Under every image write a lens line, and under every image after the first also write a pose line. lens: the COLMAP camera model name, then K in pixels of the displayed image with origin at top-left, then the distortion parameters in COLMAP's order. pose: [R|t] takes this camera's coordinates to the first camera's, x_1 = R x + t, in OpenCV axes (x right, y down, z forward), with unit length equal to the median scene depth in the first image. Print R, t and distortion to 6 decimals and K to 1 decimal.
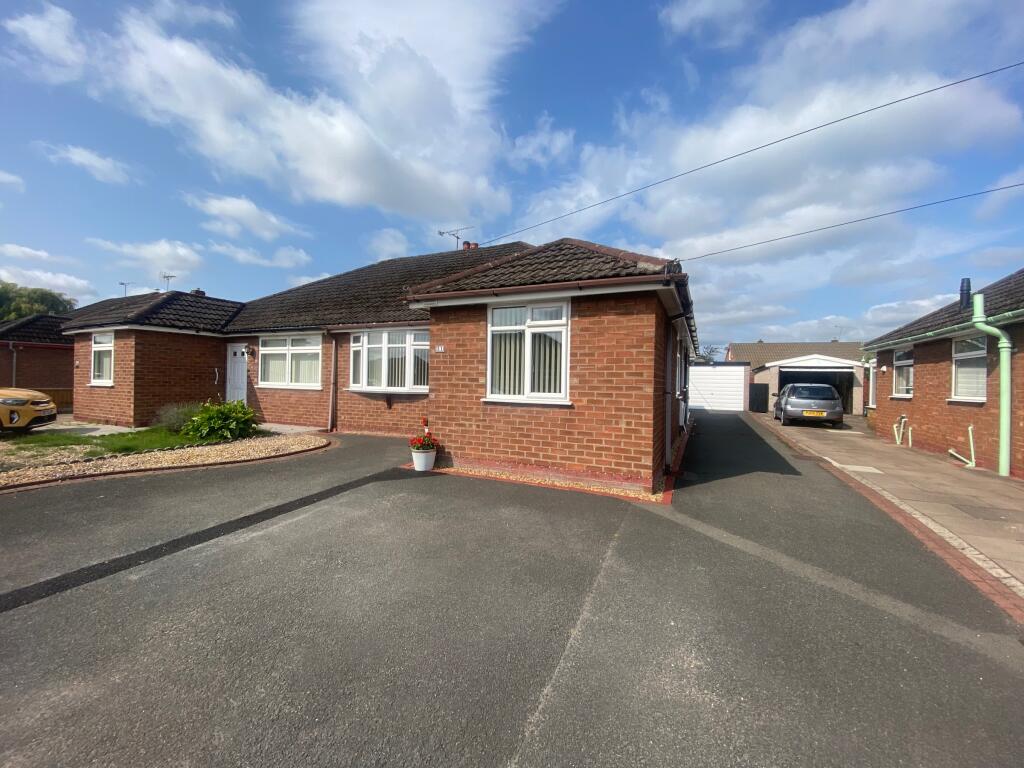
lens RADIAL K [[418.0, 0, 507.6], [0, 418.0, 382.9], [0, 0, 1]] dist [0.039293, -0.024420]
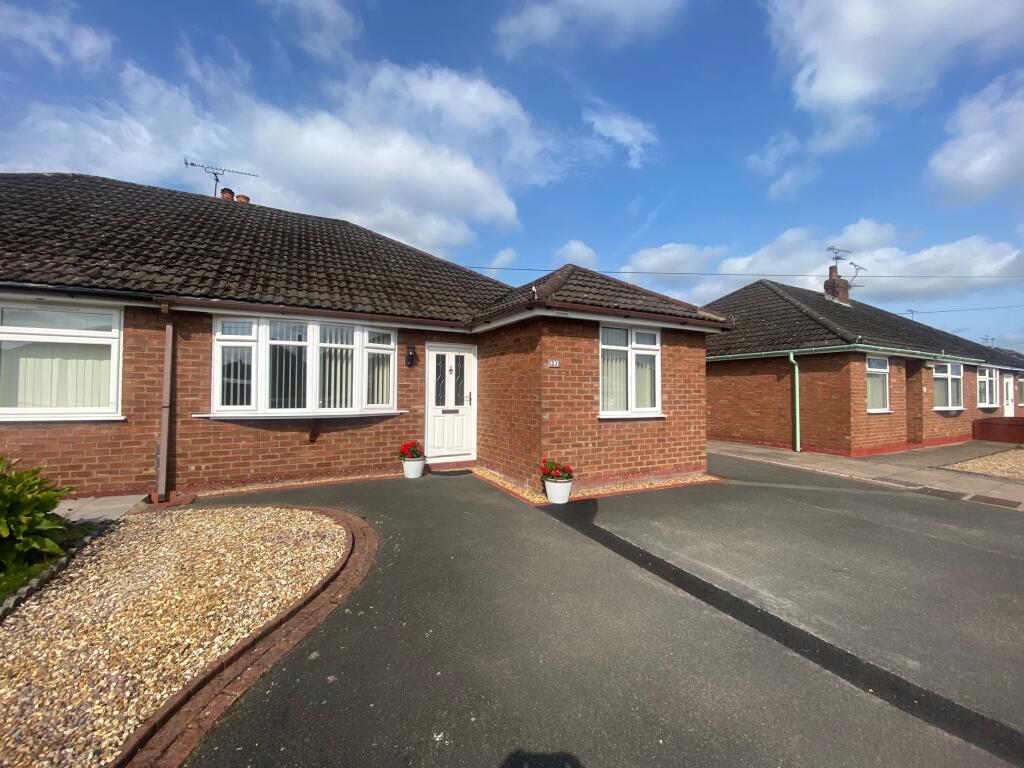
lens RADIAL K [[414.4, 0, 507.6], [0, 414.4, 381.2], [0, 0, 1]] dist [0.025995, -0.023534]
pose [[0.593234, 0.008367, 0.804987, -0.976490], [0.007431, 0.999846, -0.015868, -0.030922], [-0.804996, 0.015395, 0.593081, 0.581305]]
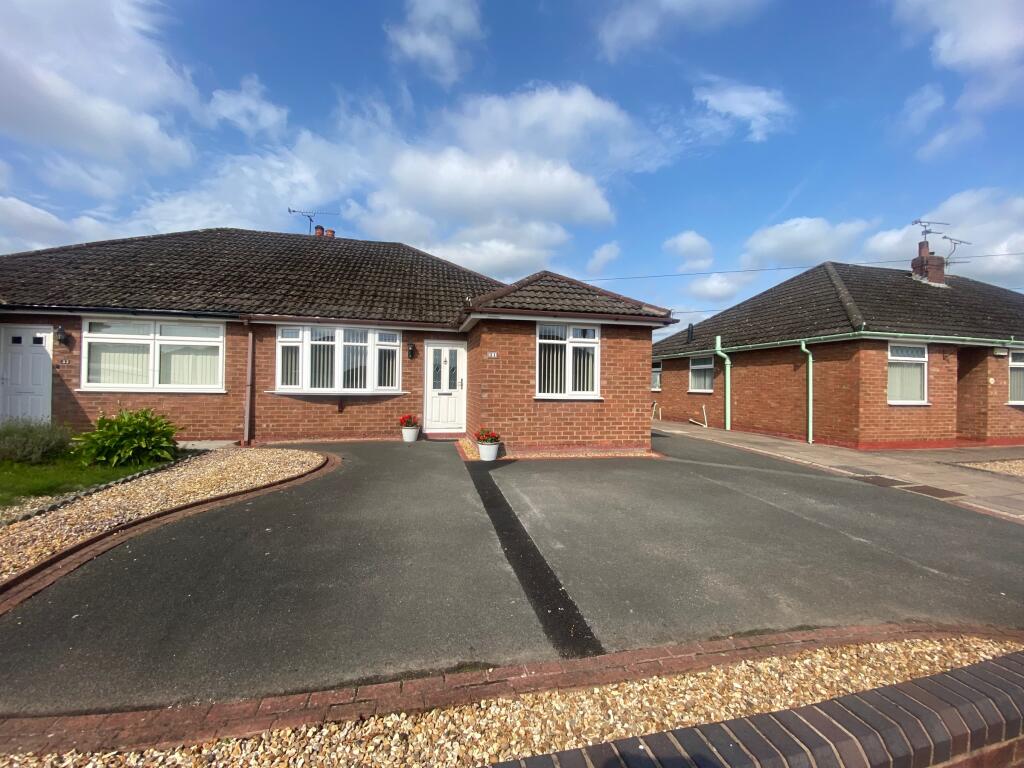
lens RADIAL K [[414.4, 0, 507.6], [0, 414.4, 381.2], [0, 0, 1]] dist [0.025995, -0.023534]
pose [[0.786734, -0.000142, 0.617292, -0.873357], [0.001091, 0.999999, -0.001160, -0.007281], [-0.617291, 0.001586, 0.786733, 0.078047]]
